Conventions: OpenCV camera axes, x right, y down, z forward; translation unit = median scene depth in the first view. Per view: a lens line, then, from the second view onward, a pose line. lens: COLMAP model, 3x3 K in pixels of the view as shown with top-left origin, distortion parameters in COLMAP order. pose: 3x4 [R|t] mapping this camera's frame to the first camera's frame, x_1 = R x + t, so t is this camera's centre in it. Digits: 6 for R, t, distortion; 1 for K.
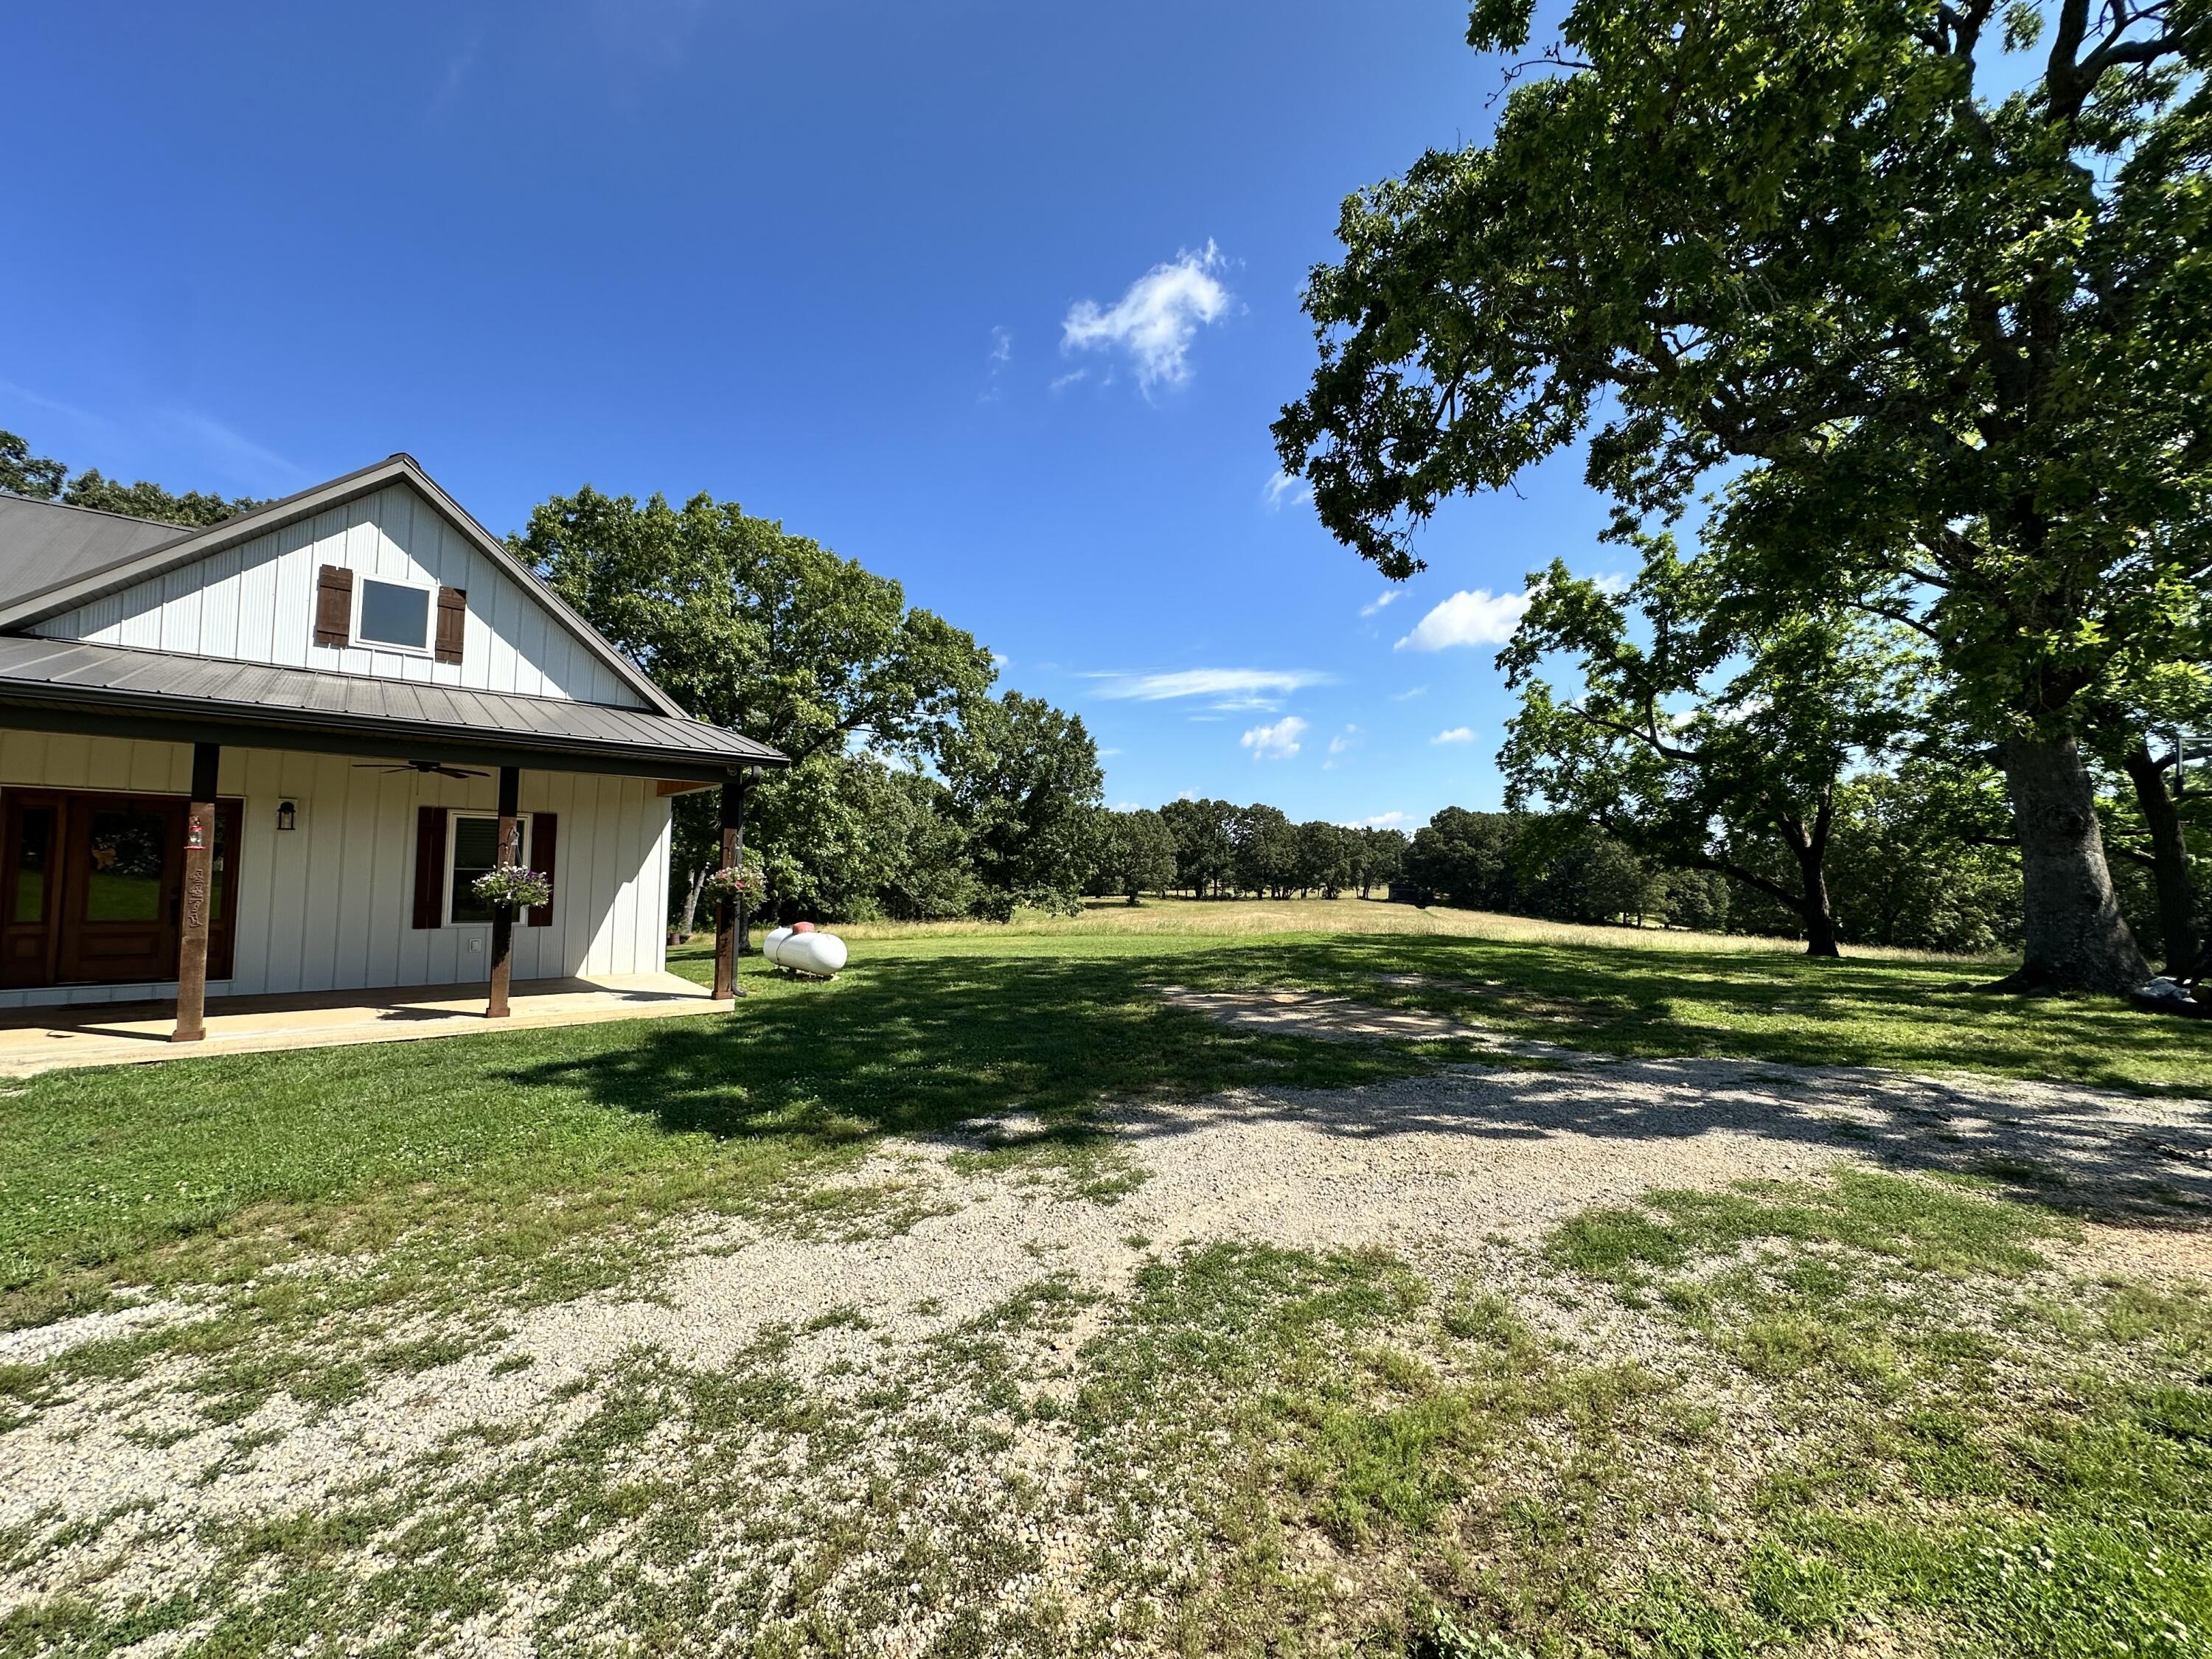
lens RADIAL K [[880.1, 0, 1106.0], [0, 880.1, 829.5], [0, 0, 1]] dist [-0.003104, 0.000636]
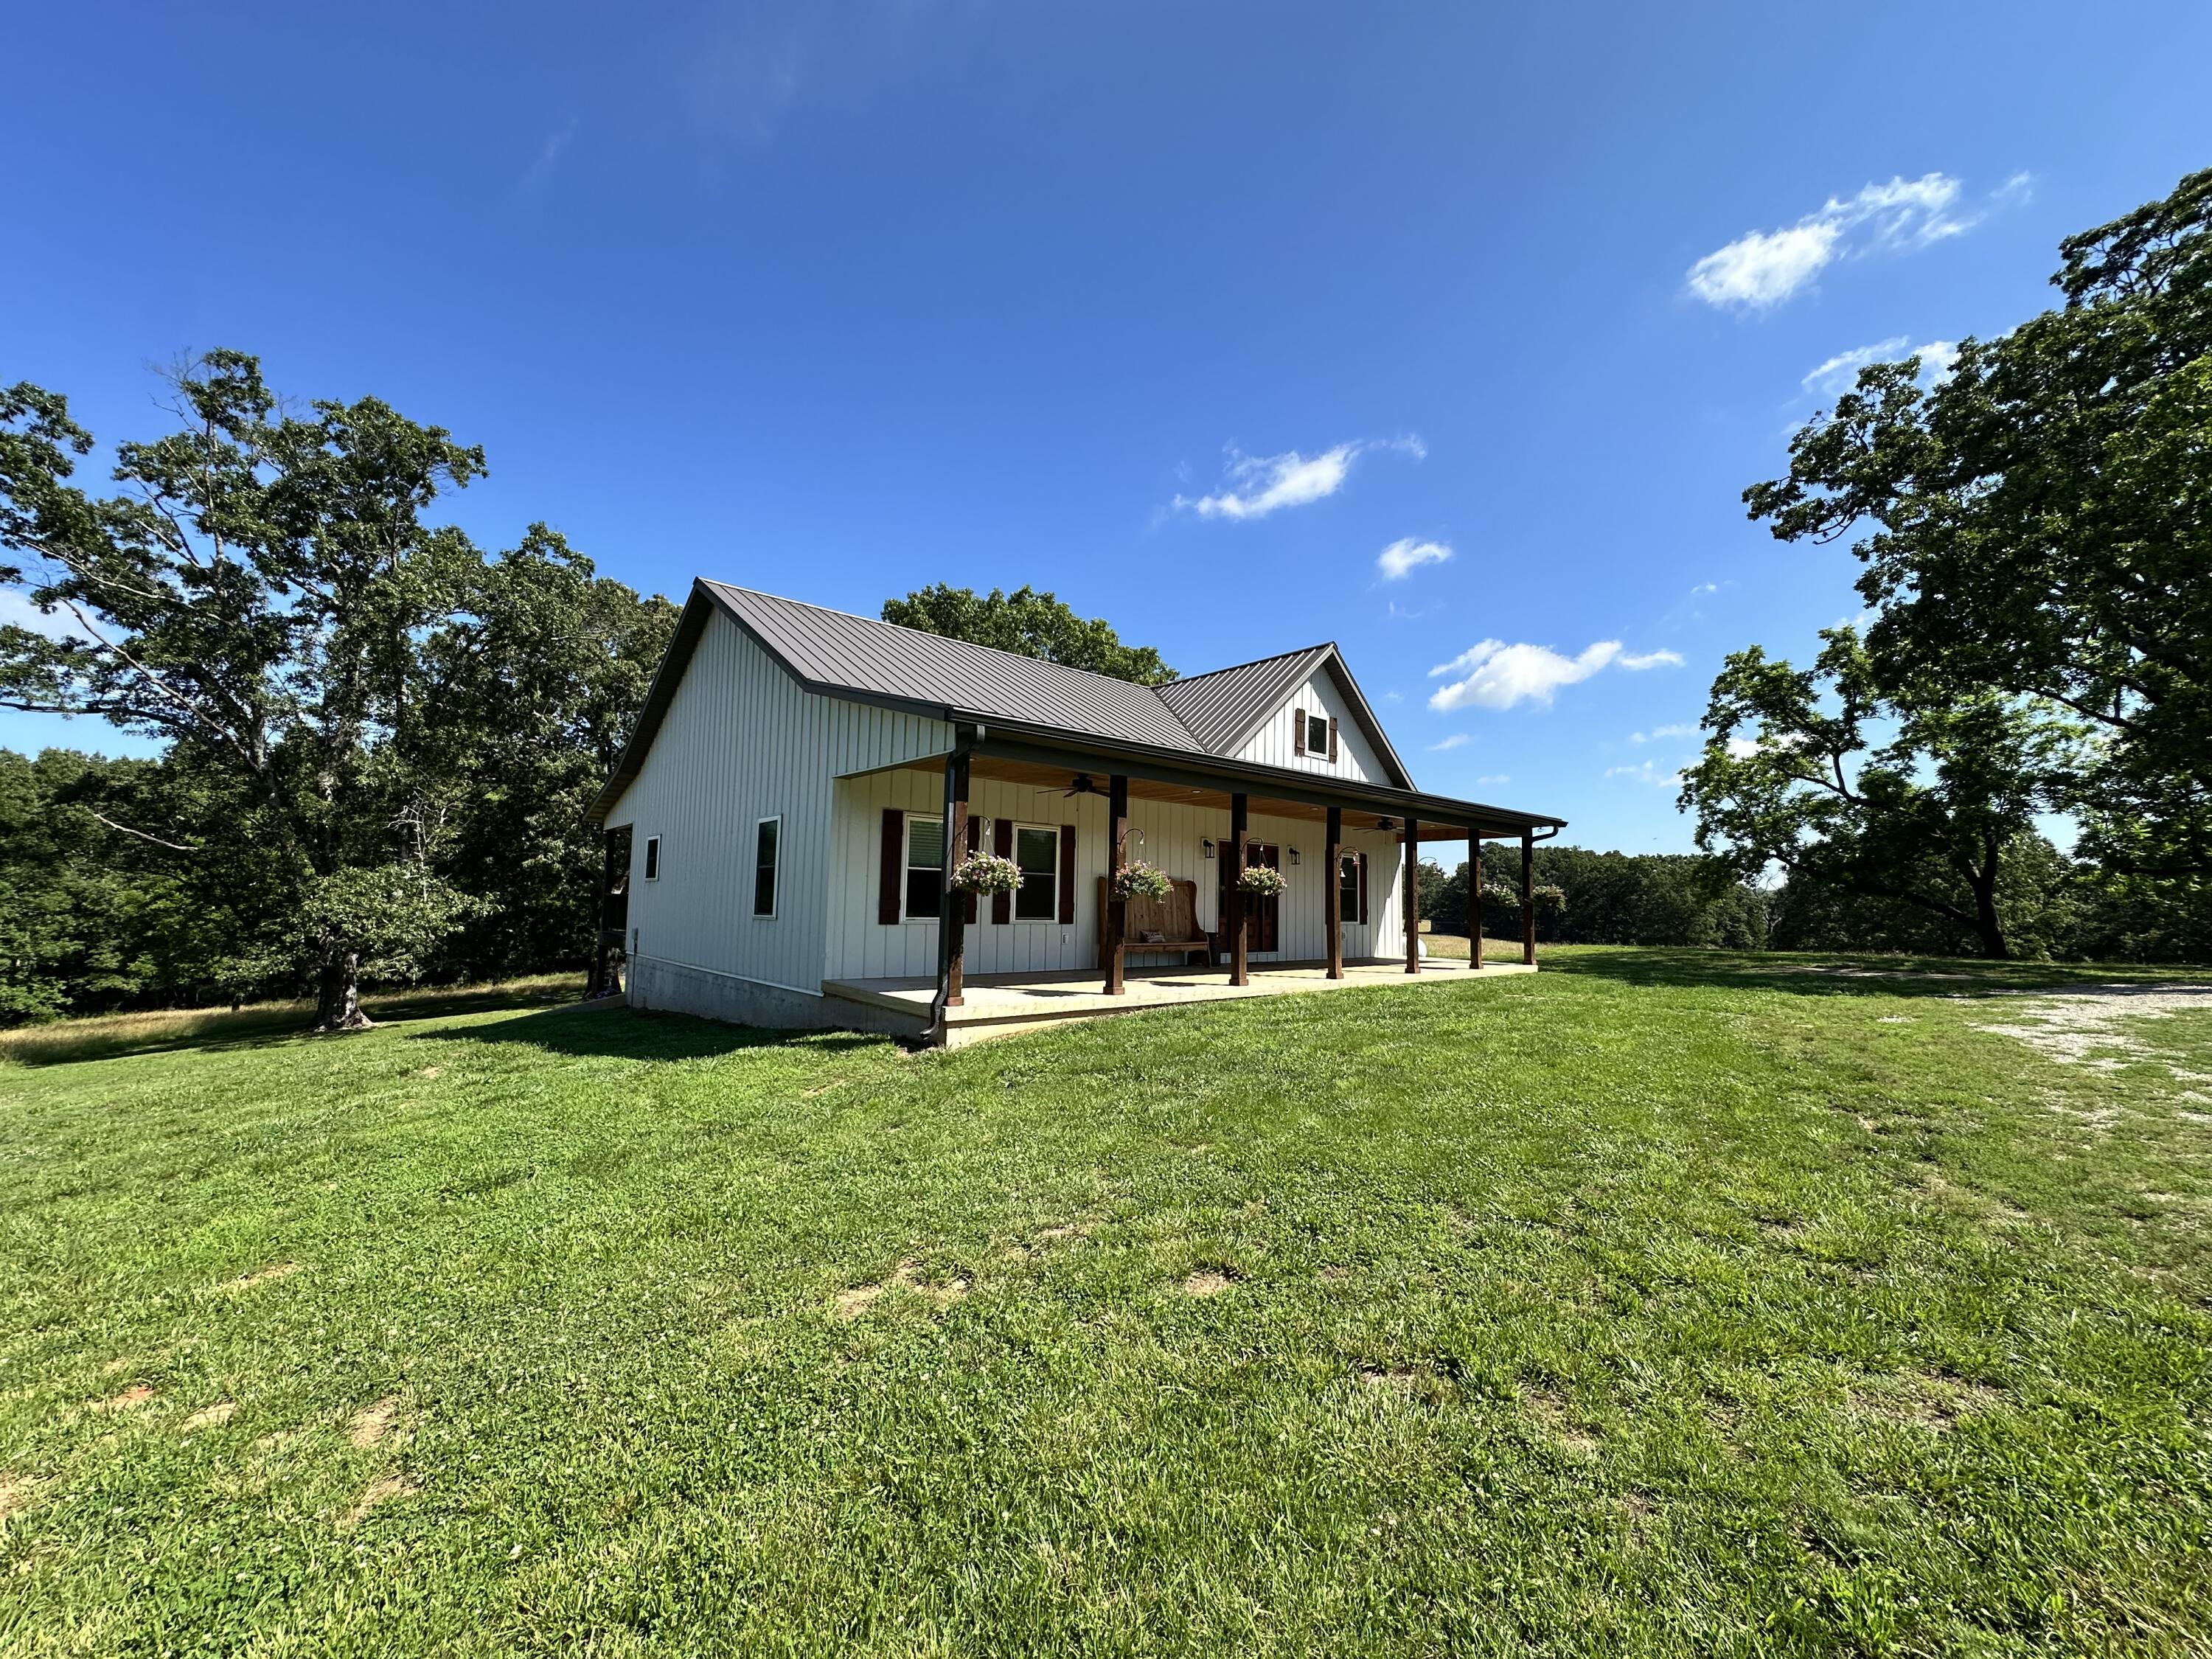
lens RADIAL K [[880.1, 0, 1106.0], [0, 880.1, 829.5], [0, 0, 1]] dist [-0.003104, 0.000636]
pose [[0.999999, -0.001180, 0.000153, -0.424780], [0.001185, 0.999236, -0.039067, -0.000491], [-0.000107, 0.039067, 0.999237, -0.236937]]
